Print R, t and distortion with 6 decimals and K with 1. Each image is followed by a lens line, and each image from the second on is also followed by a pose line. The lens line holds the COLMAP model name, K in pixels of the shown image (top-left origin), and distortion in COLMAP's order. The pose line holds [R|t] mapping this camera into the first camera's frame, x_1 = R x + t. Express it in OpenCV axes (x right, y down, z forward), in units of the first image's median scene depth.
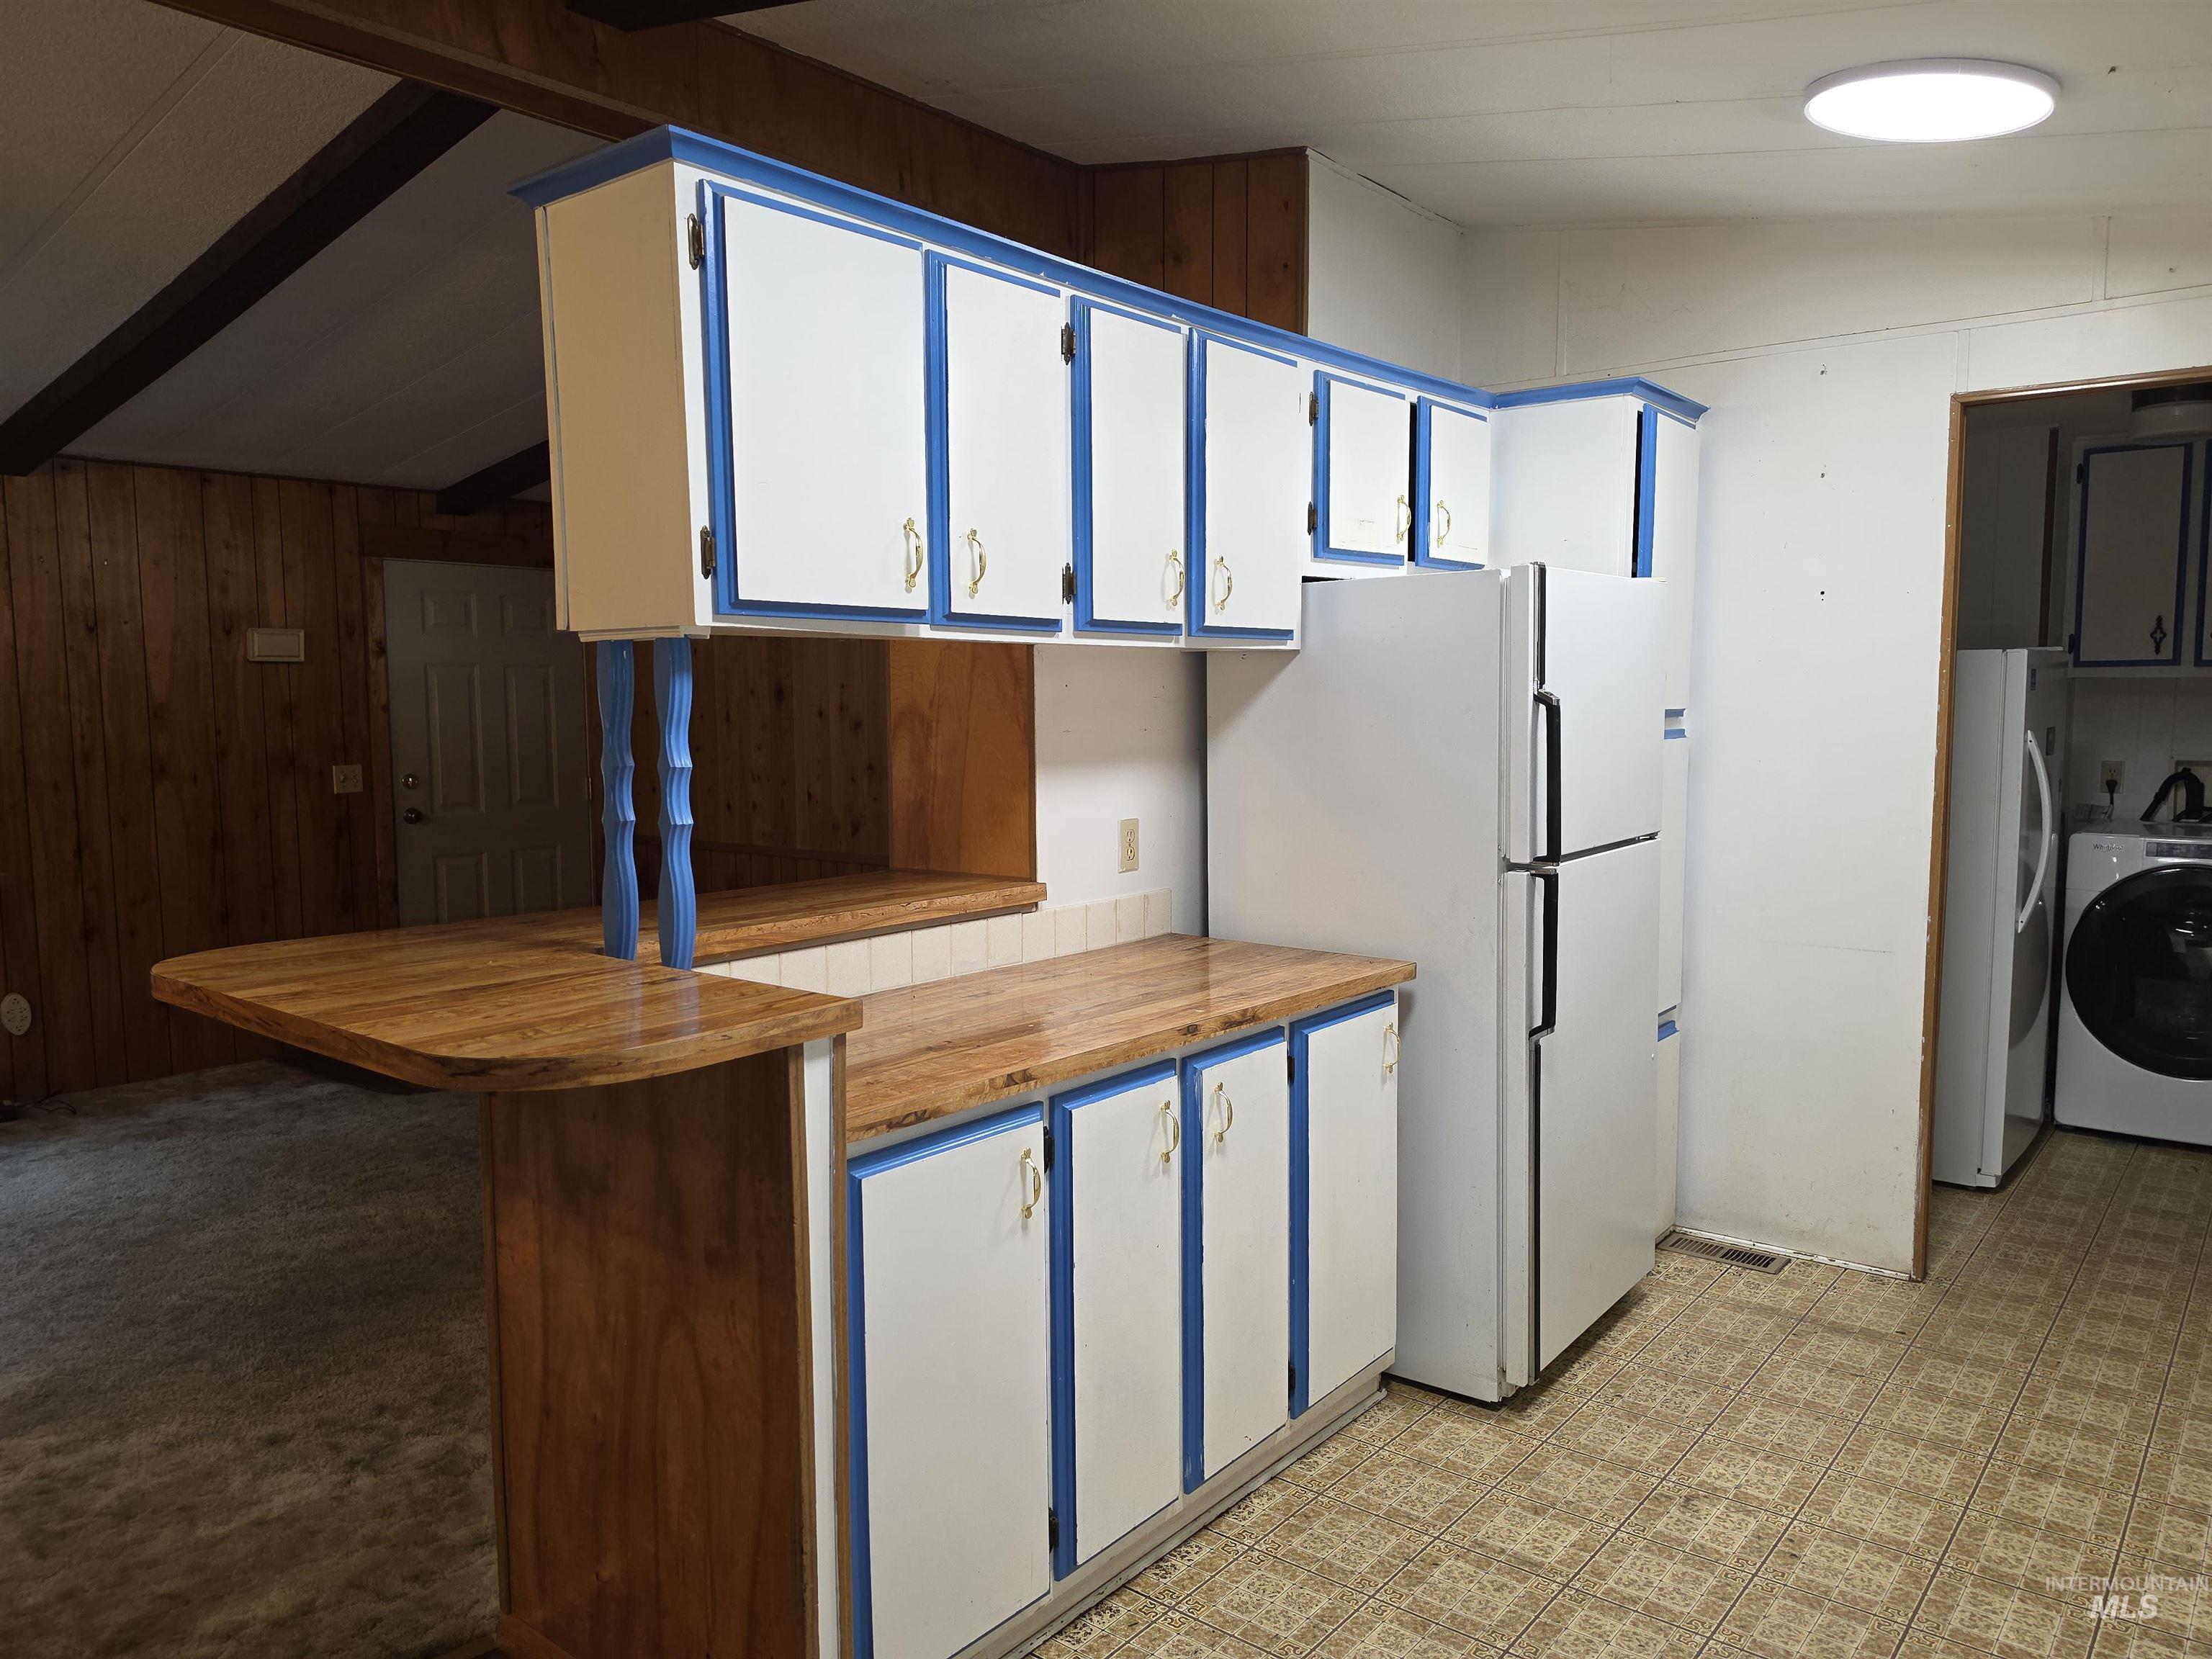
lens RADIAL K [[1536.6, 0, 1088.0], [0, 1536.6, 831.9], [0, 0, 1]] dist [0.043036, -0.060872]
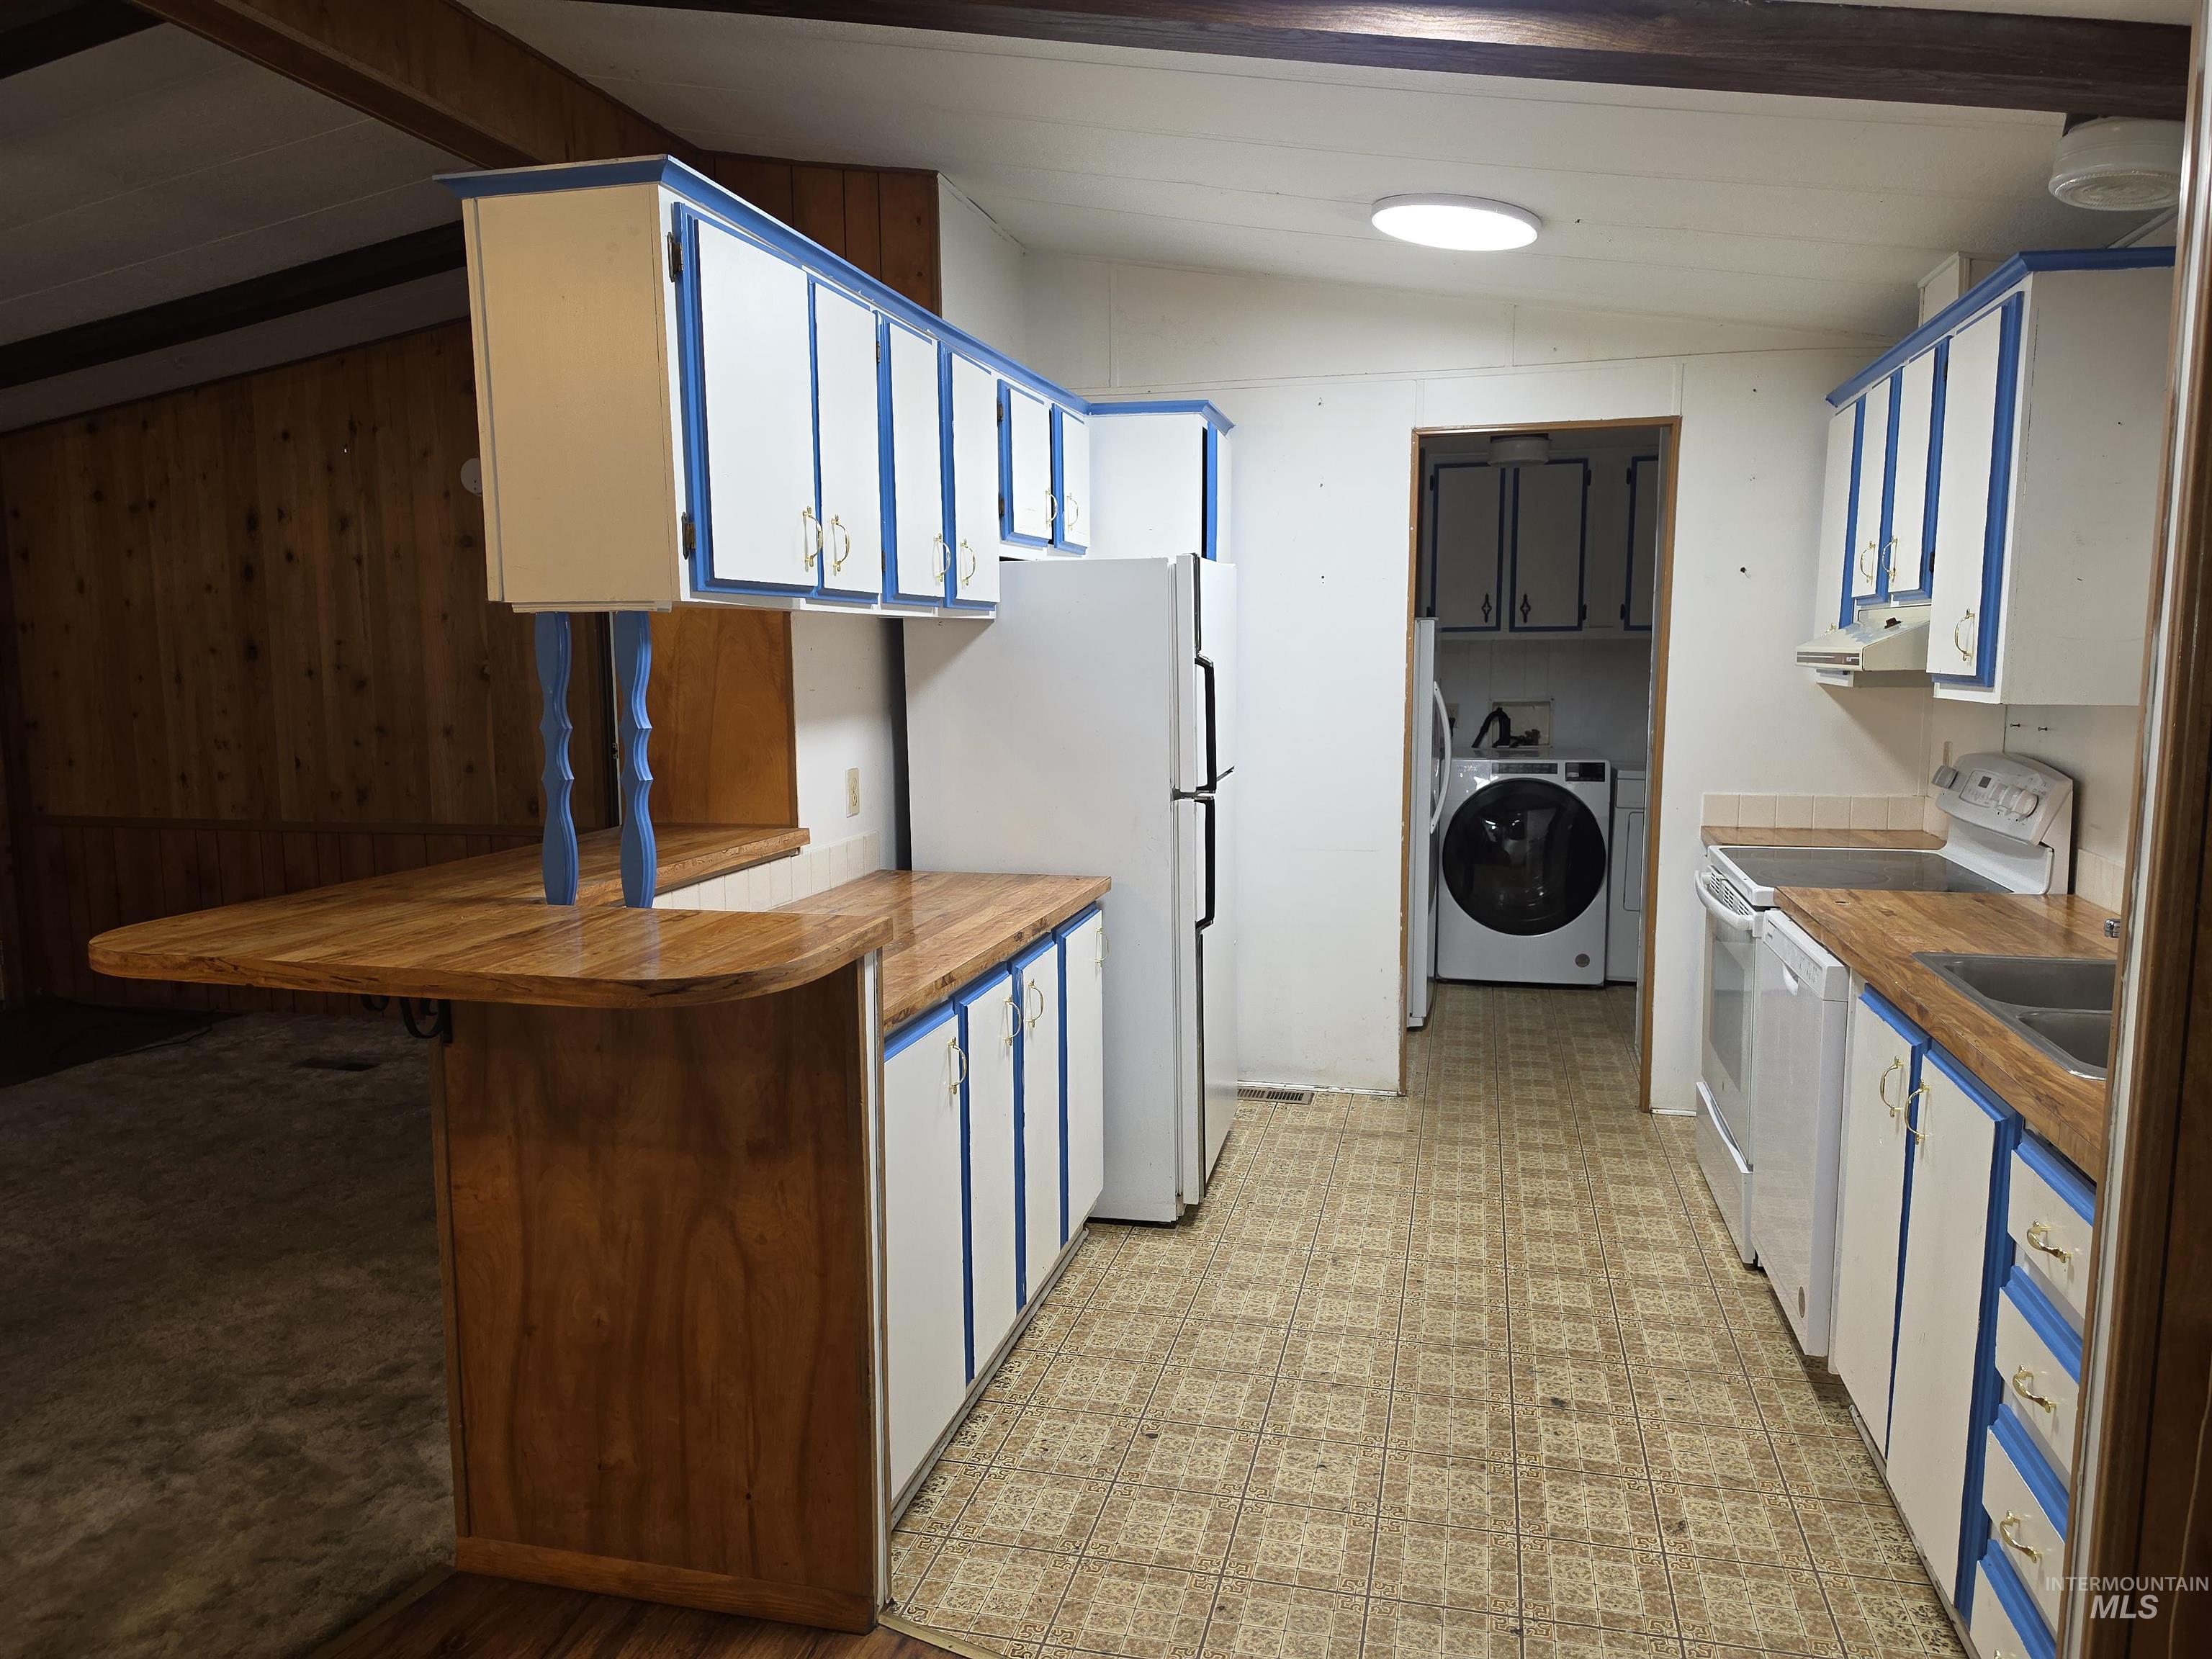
lens RADIAL K [[1536.6, 0, 1097.6], [0, 1536.6, 825.0], [0, 0, 1]] dist [0.043036, -0.060872]
pose [[0.901018, -0.050124, 0.430875, -0.325212], [0.039098, 0.998643, 0.034415, 0.001431], [-0.432015, -0.014162, 0.901755, -0.100186]]
